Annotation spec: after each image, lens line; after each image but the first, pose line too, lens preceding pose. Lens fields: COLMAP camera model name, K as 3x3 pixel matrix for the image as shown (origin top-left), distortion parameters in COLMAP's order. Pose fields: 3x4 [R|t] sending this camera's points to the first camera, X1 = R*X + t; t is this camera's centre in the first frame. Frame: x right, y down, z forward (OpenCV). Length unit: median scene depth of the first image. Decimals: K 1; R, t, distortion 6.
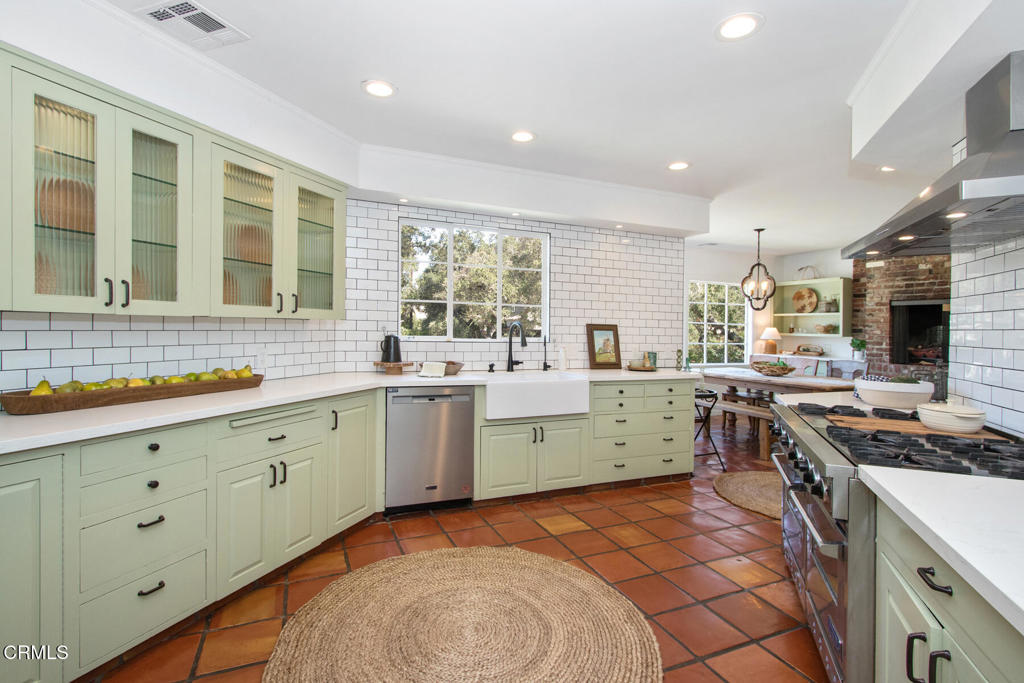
lens RADIAL K [[494.5, 0, 507.3], [0, 494.5, 332.2], [0, 0, 1]] dist [0.000207, 0.000133]
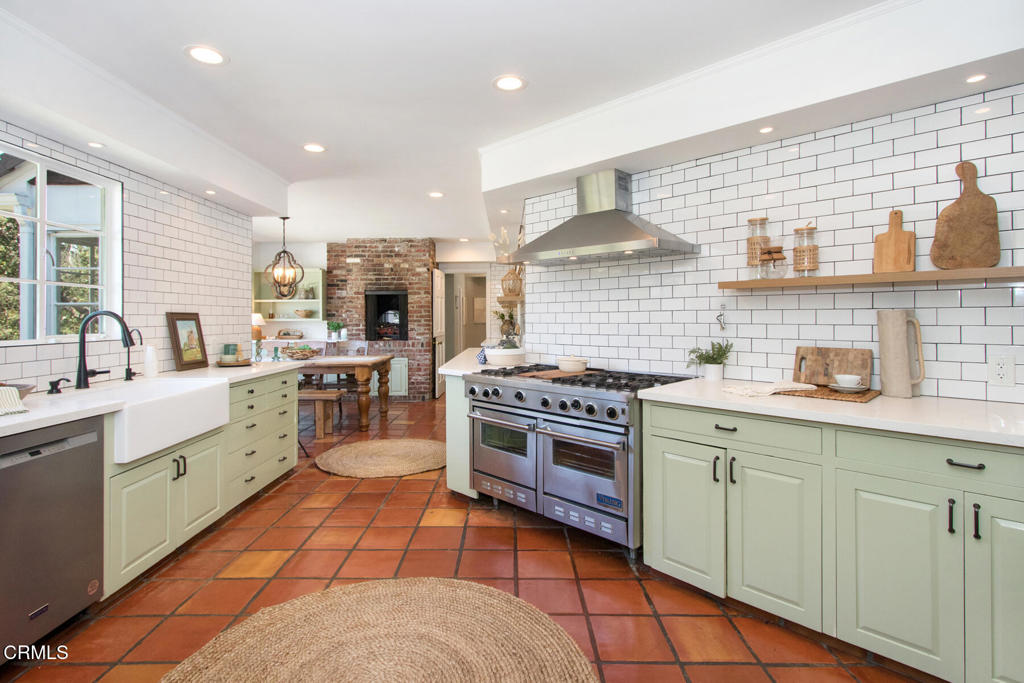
lens RADIAL K [[513.3, 0, 491.7], [0, 513.3, 319.5], [0, 0, 1]] dist [0.000861, -0.000085]
pose [[0.405005, -0.025133, 0.913969, -0.285789], [0.021537, 0.999607, 0.017944, -0.007174], [-0.914061, 0.012416, 0.405387, 0.185493]]
